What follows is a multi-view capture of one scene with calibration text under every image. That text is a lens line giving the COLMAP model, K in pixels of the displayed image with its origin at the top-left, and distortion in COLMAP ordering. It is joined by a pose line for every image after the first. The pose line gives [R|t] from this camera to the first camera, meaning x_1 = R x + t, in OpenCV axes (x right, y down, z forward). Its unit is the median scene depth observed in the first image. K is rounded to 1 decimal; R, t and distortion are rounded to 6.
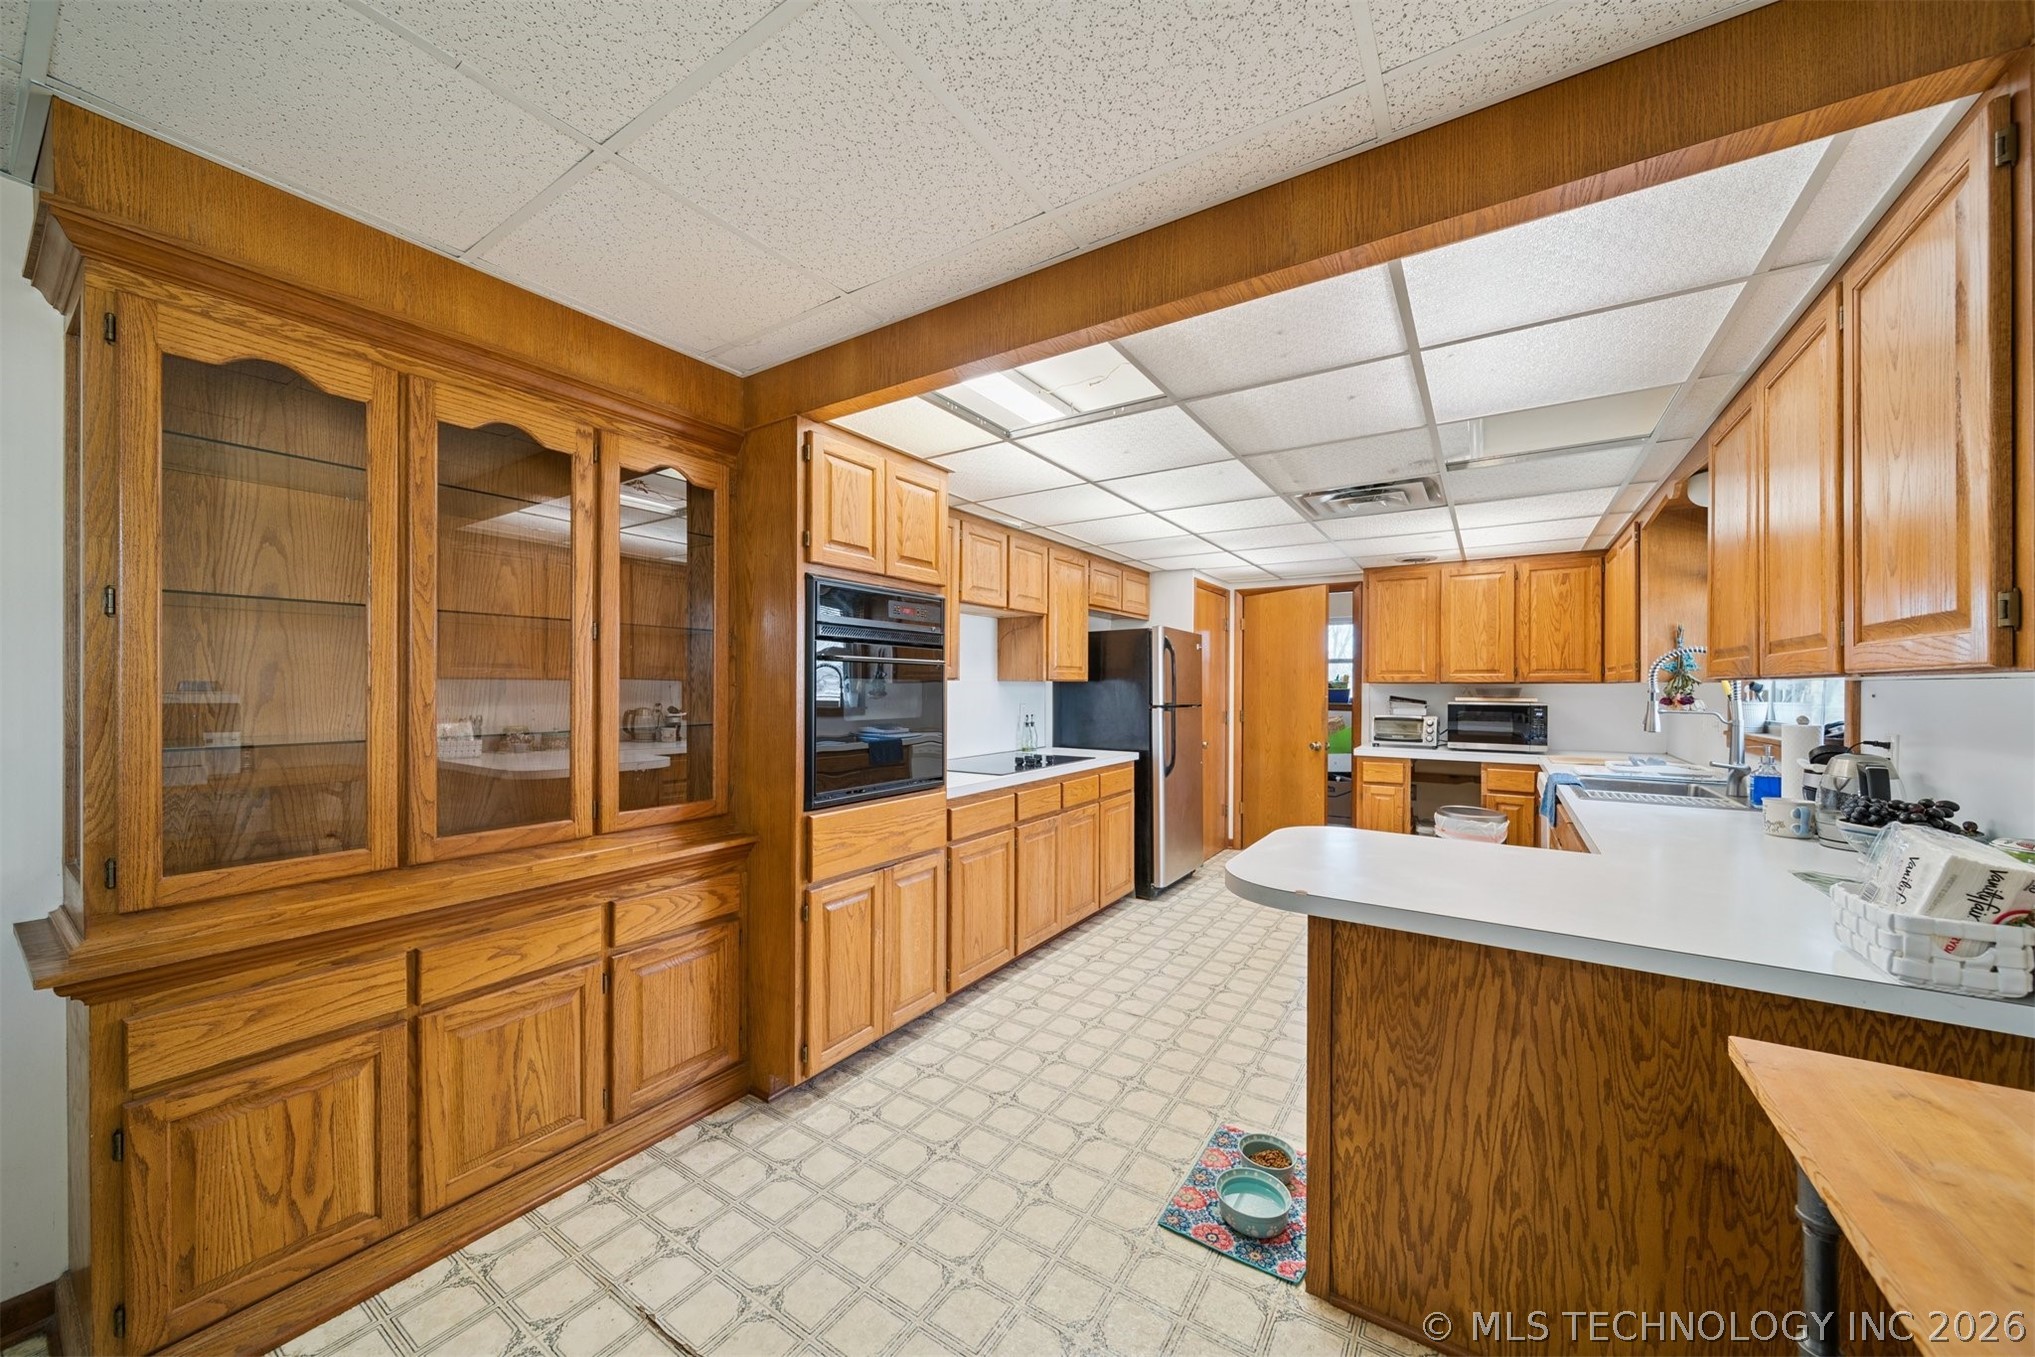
lens RADIAL K [[703.3, 0, 1030.8], [0, 703.3, 683.9], [0, 0, 1]] dist [0.000168, -0.000100]
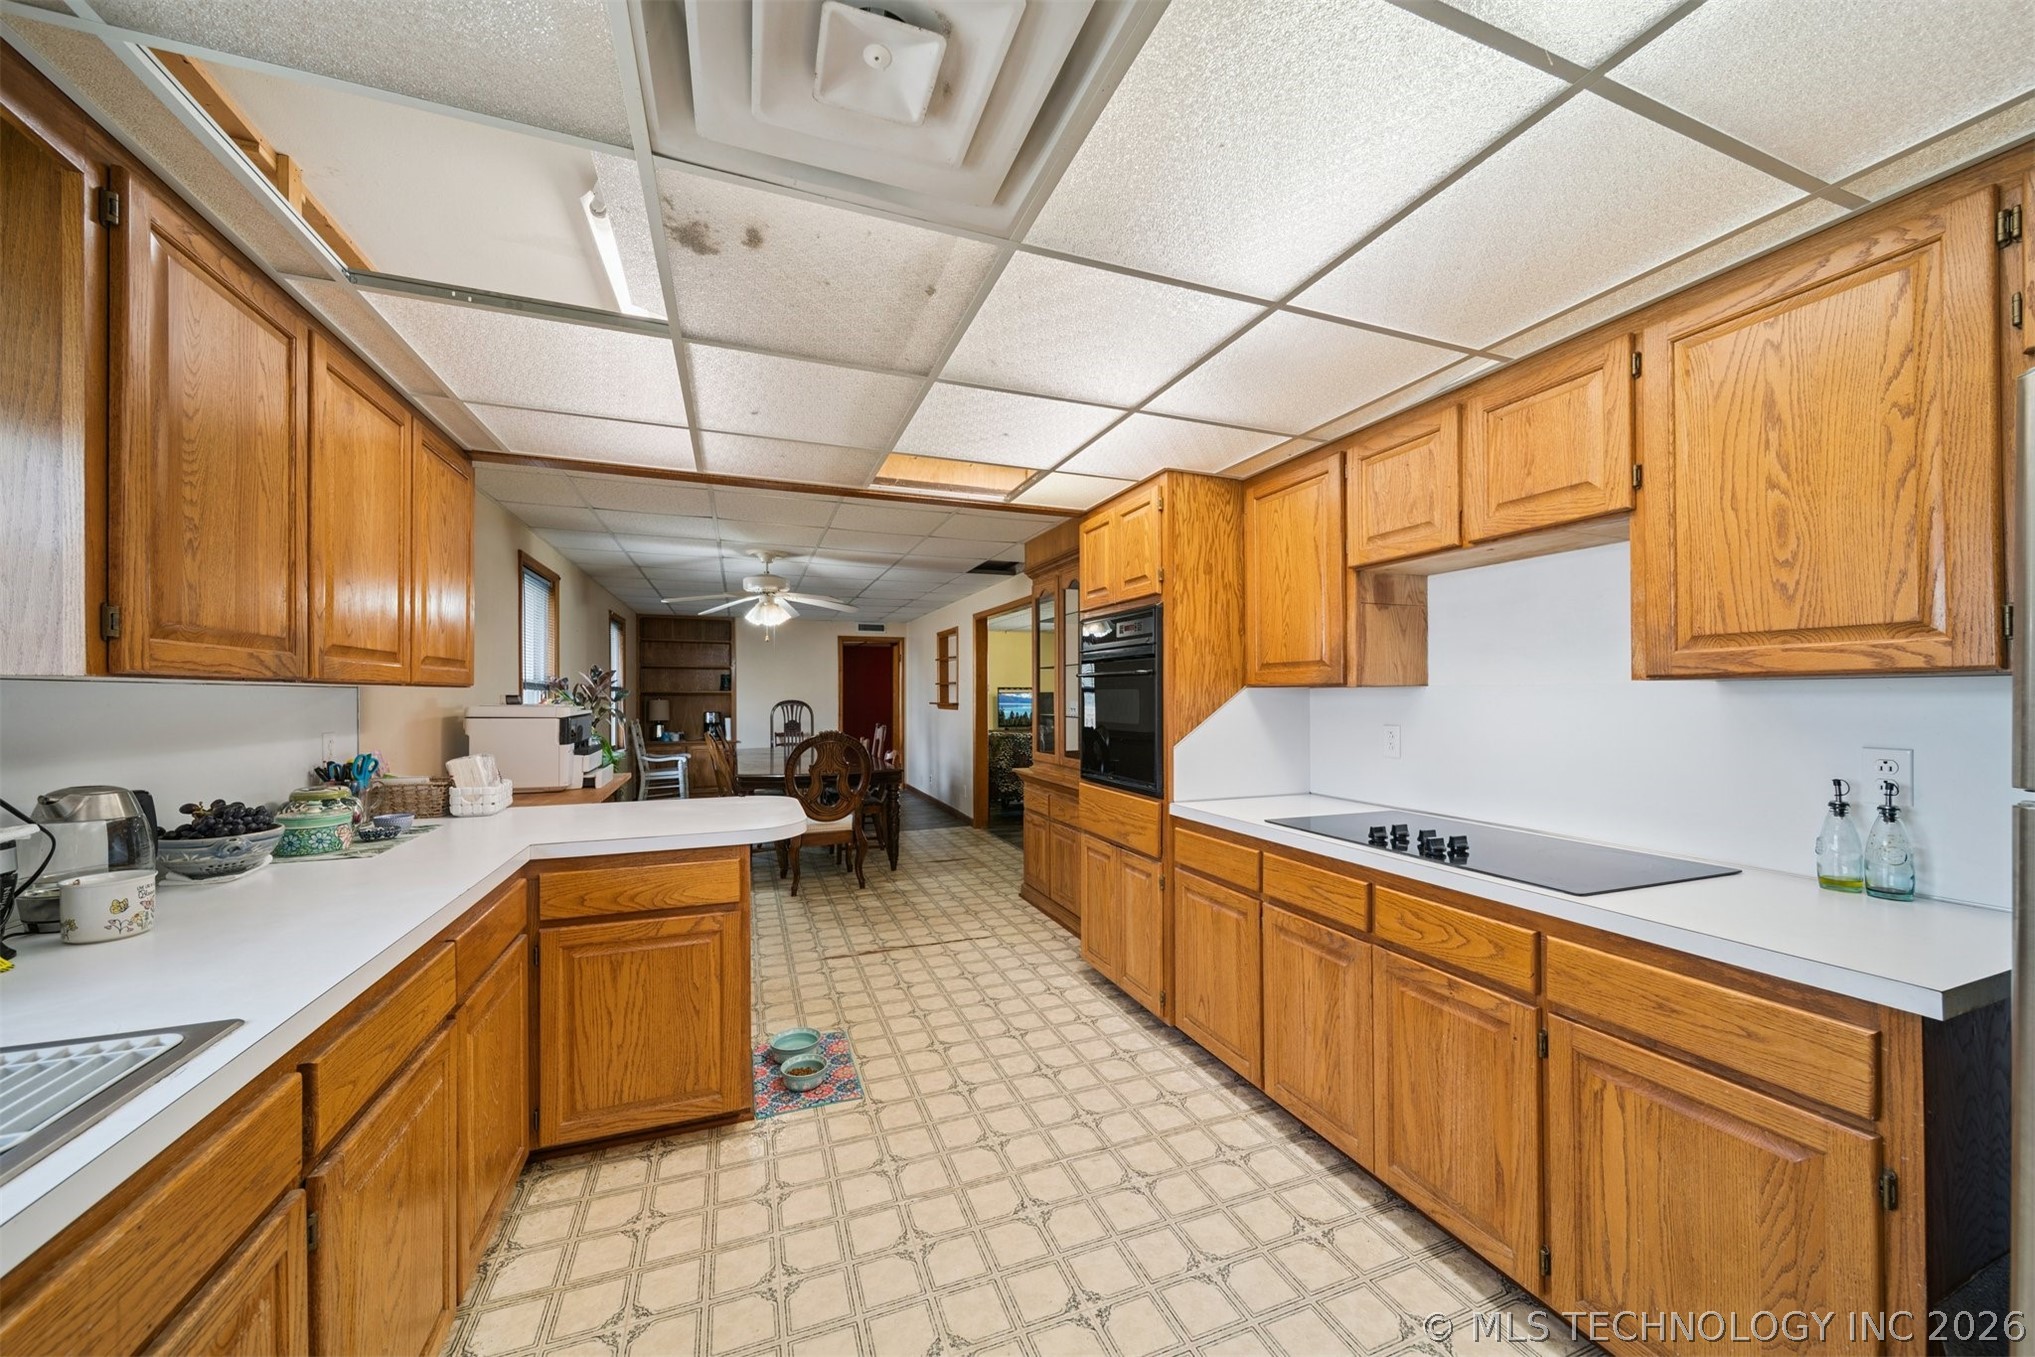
lens RADIAL K [[703.3, 0, 1019.0], [0, 703.3, 695.6], [0, 0, 1]] dist [0.000168, -0.000100]
pose [[-0.580604, -0.007497, -0.814151, 0.774278], [0.001129, 0.999949, -0.010013, 0.013908], [0.814185, -0.006733, -0.580566, 1.390222]]
